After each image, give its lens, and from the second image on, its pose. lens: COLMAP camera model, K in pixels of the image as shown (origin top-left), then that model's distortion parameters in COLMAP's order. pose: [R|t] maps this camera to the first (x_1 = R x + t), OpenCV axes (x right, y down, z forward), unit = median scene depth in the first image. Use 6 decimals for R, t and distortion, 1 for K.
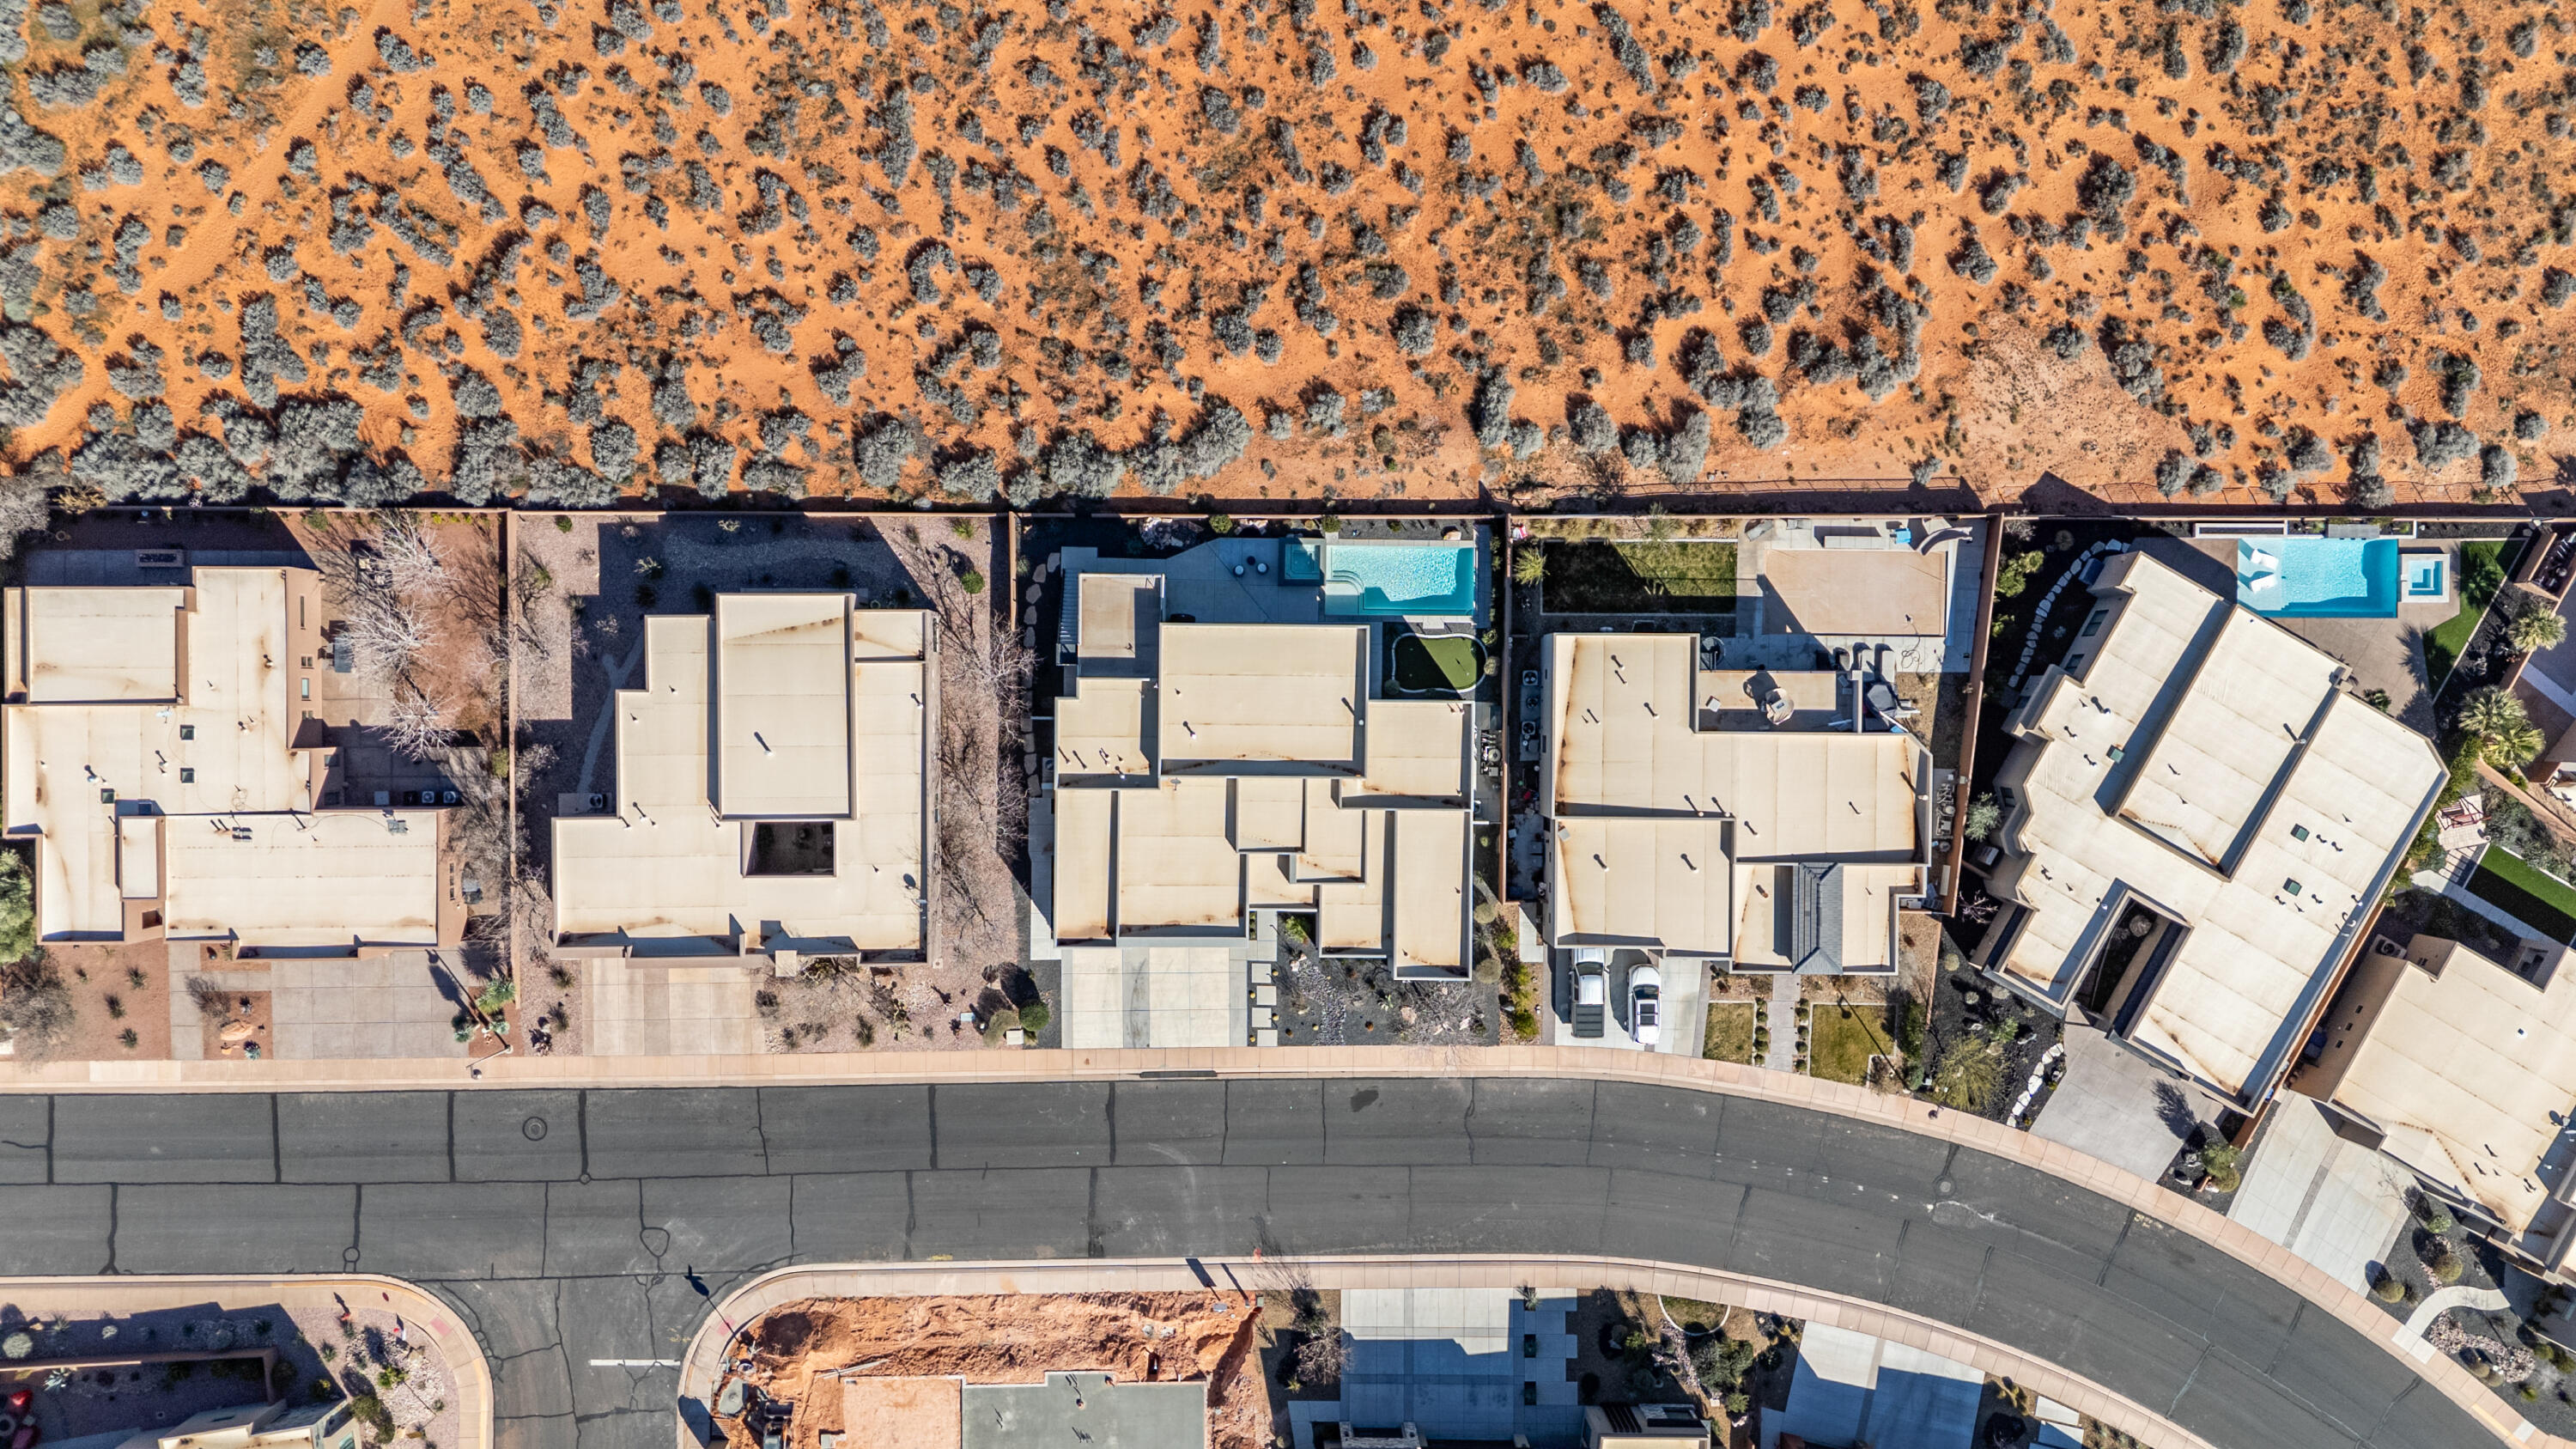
lens RADIAL K [[1868.1, 0, 1288.0], [0, 1868.1, 724.5], [0, 0, 1]] dist [0.066298, -0.043708]
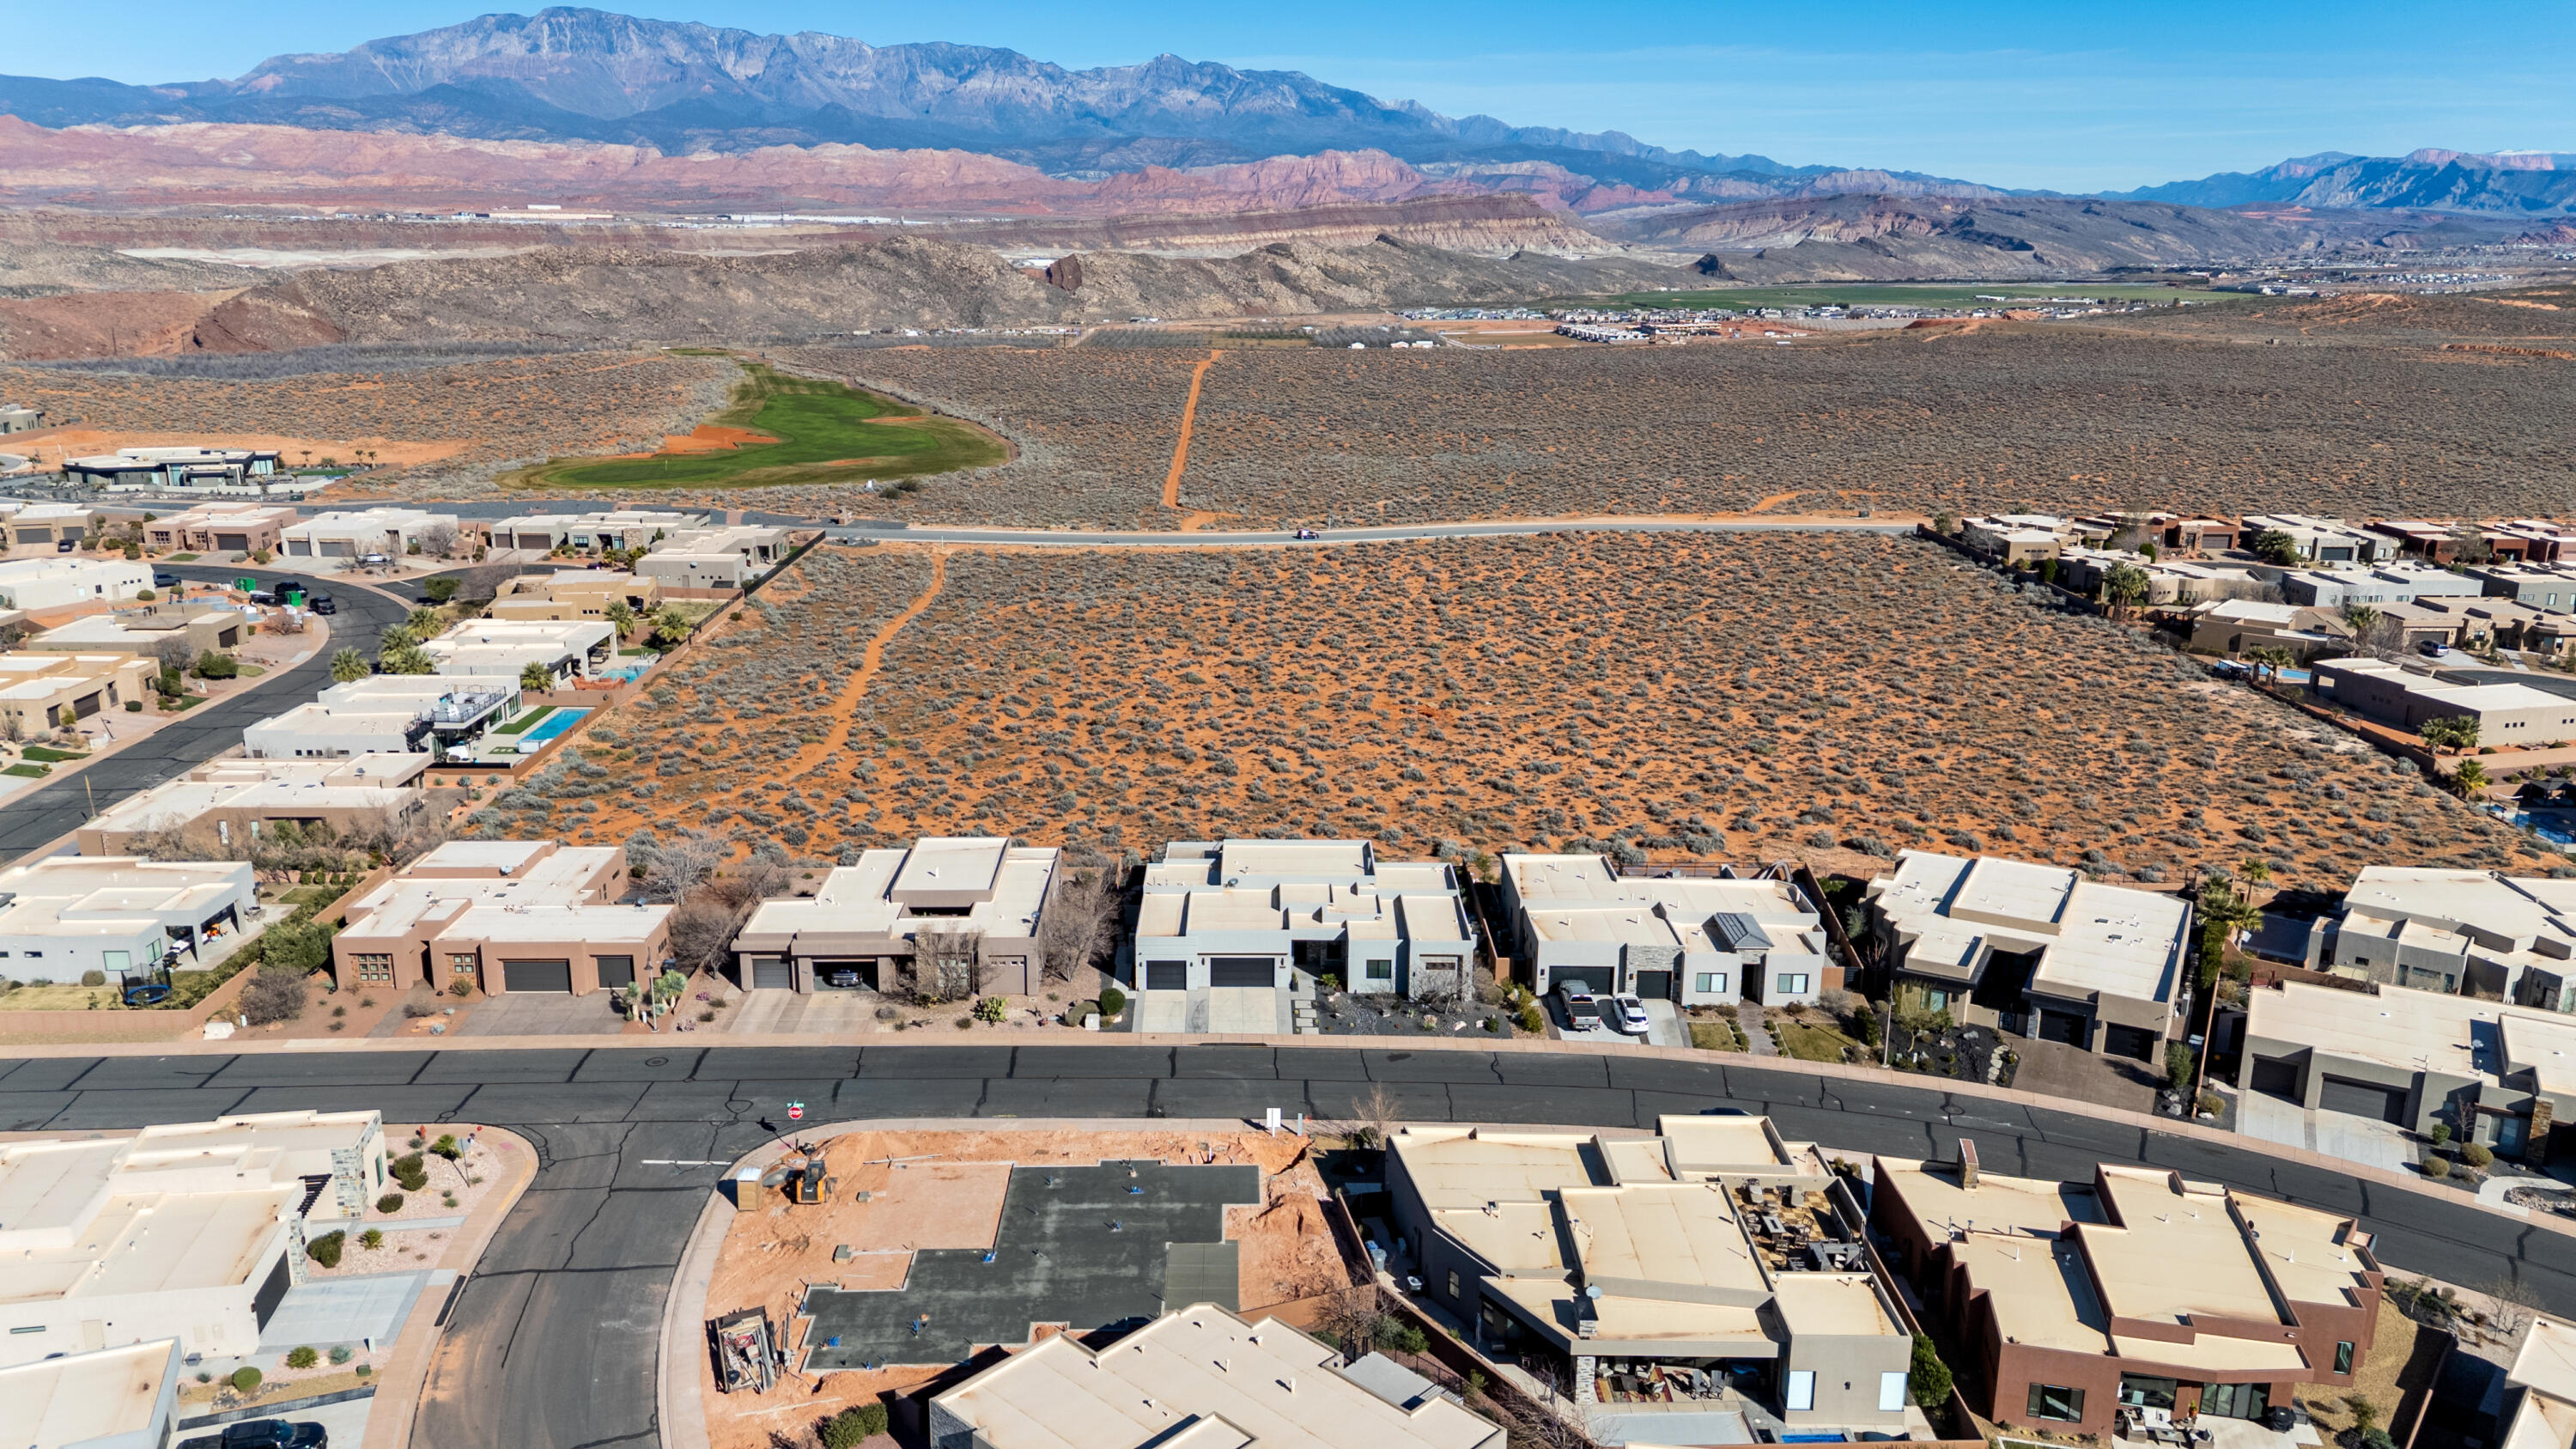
lens RADIAL K [[1868.1, 0, 1288.0], [0, 1868.1, 724.5], [0, 0, 1]] dist [0.066298, -0.043708]
pose [[0.999528, -0.024512, 0.018496, -0.041286], [0.024049, 0.250318, -0.967865, 1.239733], [0.019095, 0.967853, 0.250790, 0.528472]]
